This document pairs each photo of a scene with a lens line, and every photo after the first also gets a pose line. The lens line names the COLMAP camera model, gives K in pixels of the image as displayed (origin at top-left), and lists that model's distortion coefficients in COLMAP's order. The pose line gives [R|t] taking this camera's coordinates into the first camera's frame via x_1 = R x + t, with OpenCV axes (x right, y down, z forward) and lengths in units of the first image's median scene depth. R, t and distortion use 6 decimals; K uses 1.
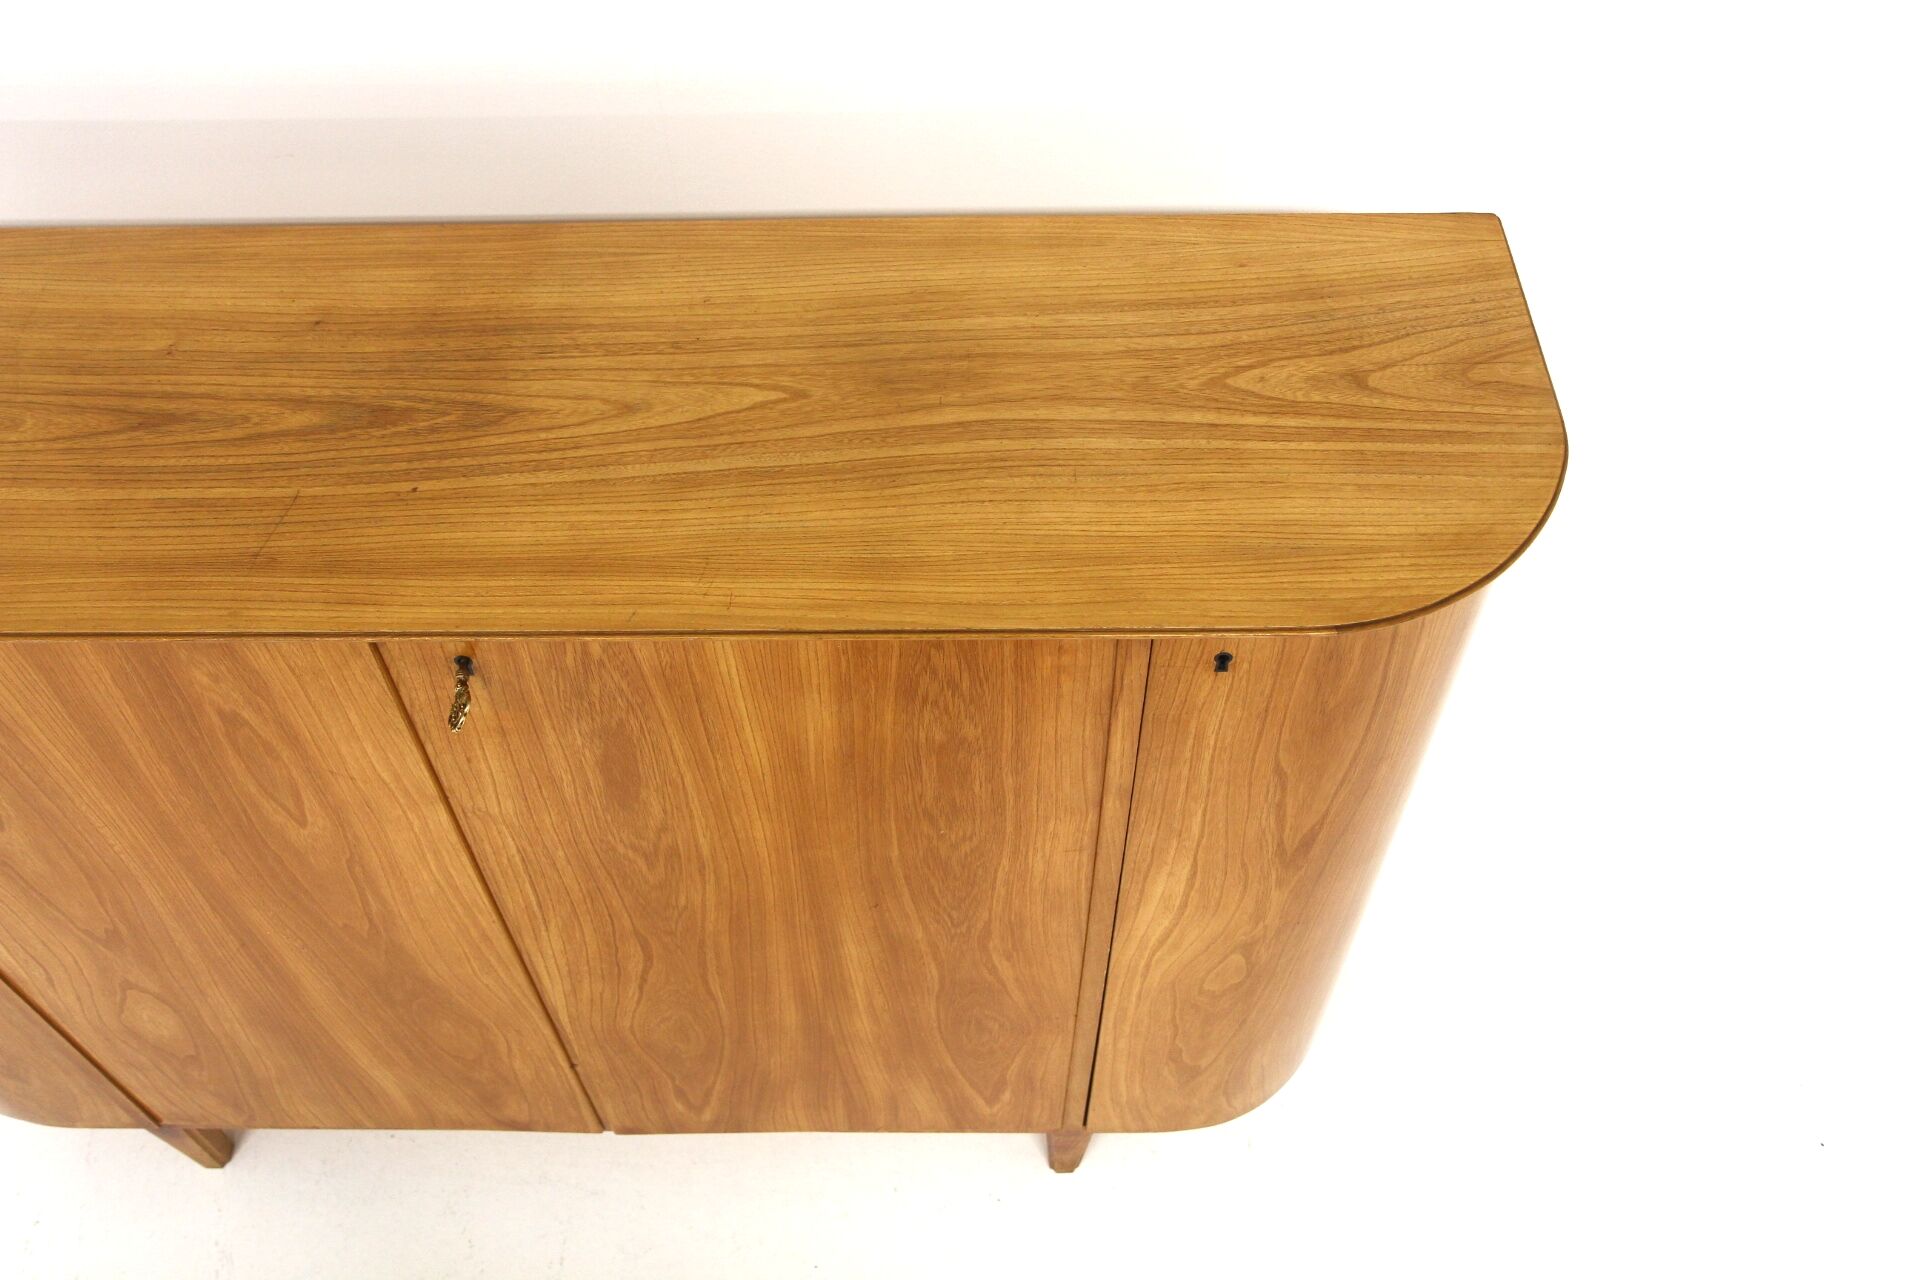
lens RADIAL K [[1624.0, 0, 953.8], [0, 1624.0, 641.7], [0, 0, 1]] dist [-0.044271, 0.034006]
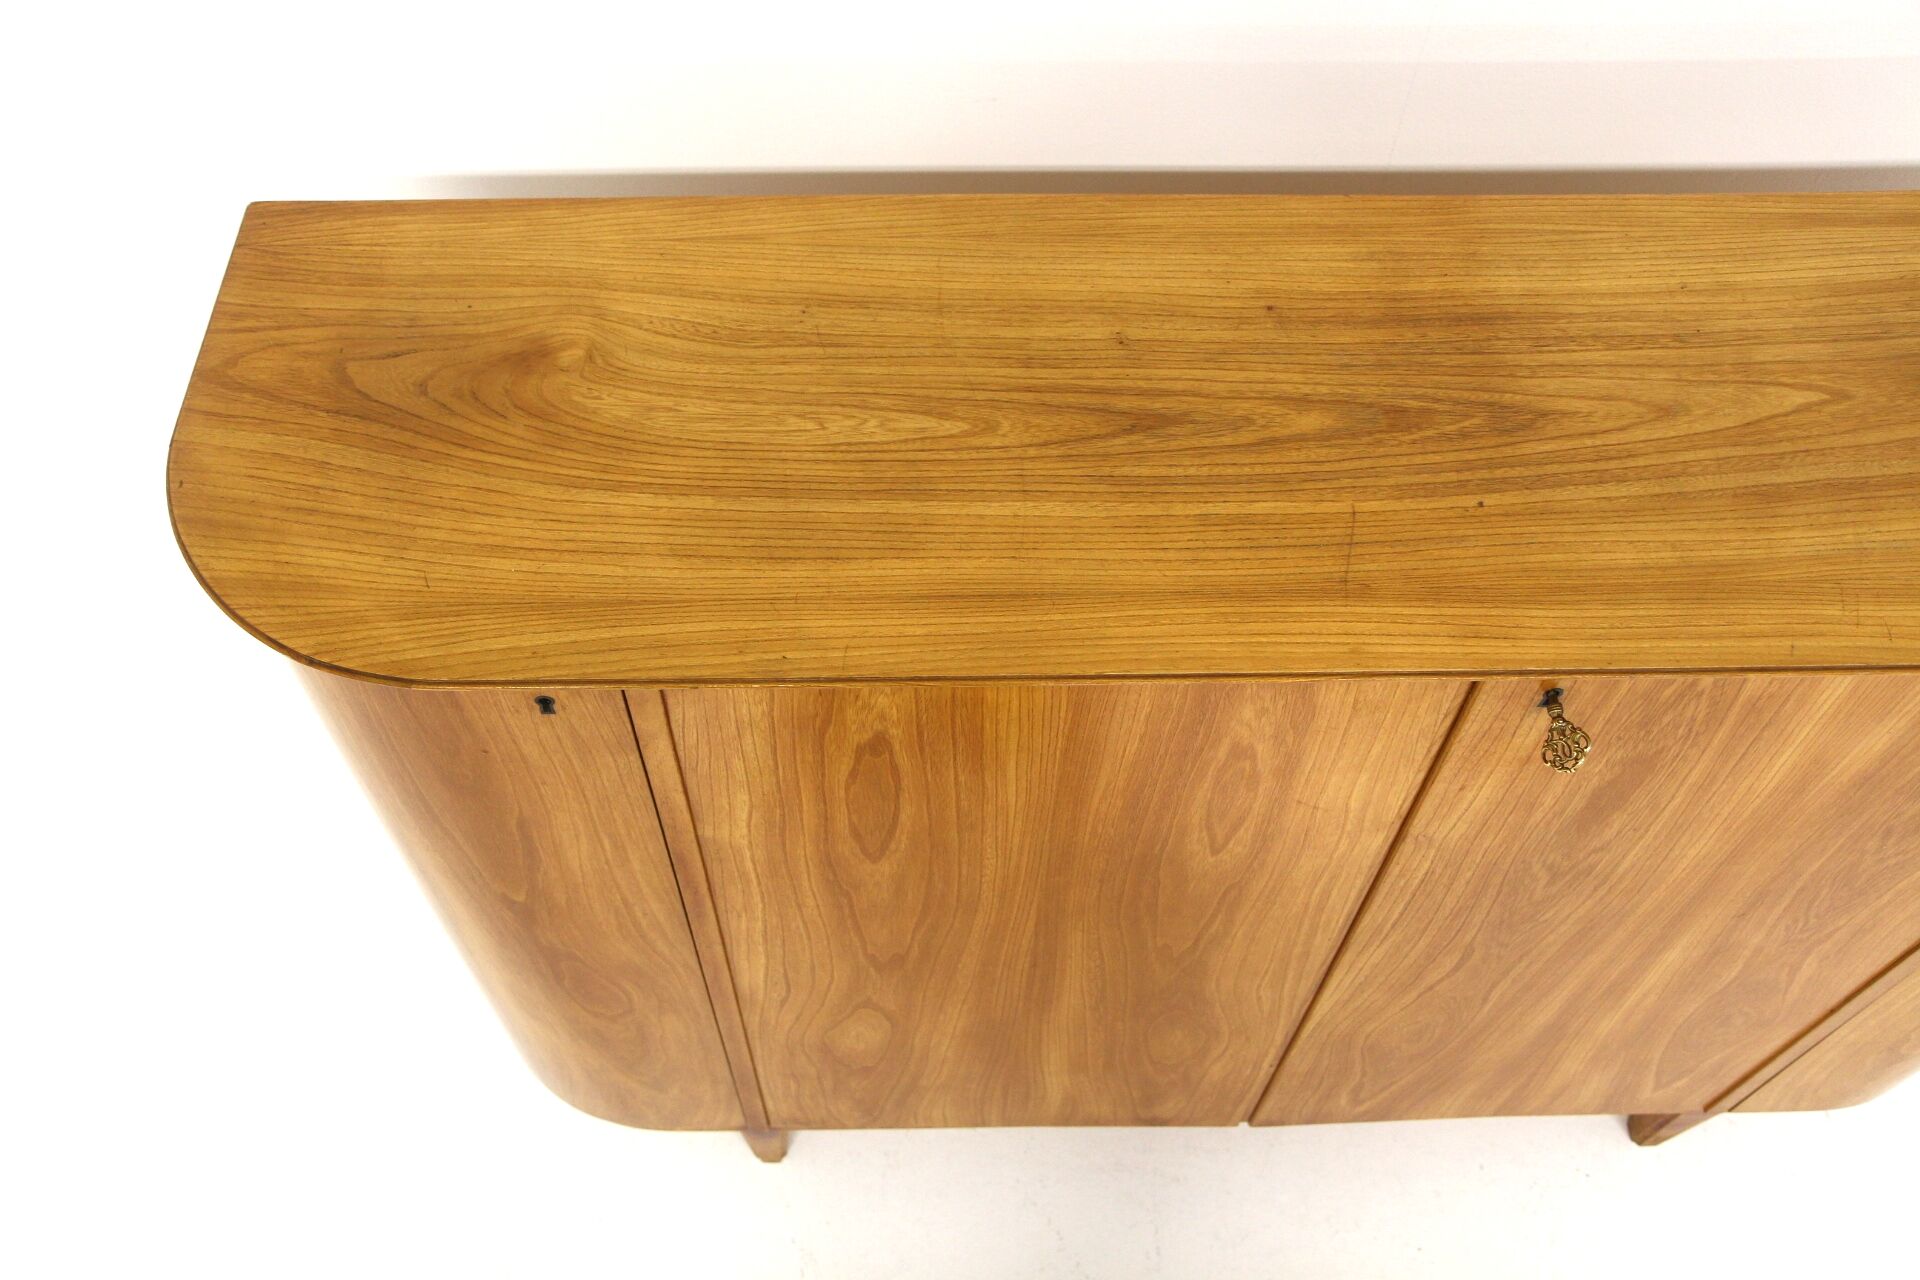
lens RADIAL K [[1605.9, 0, 928.6], [0, 1605.9, 641.3], [0, 0, 1]] dist [-0.046777, 0.051534]
pose [[0.999255, -0.008183, 0.037715, -0.651083], [0.005709, 0.997852, 0.065258, -0.074268], [-0.038168, -0.064994, 0.997155, 0.103981]]
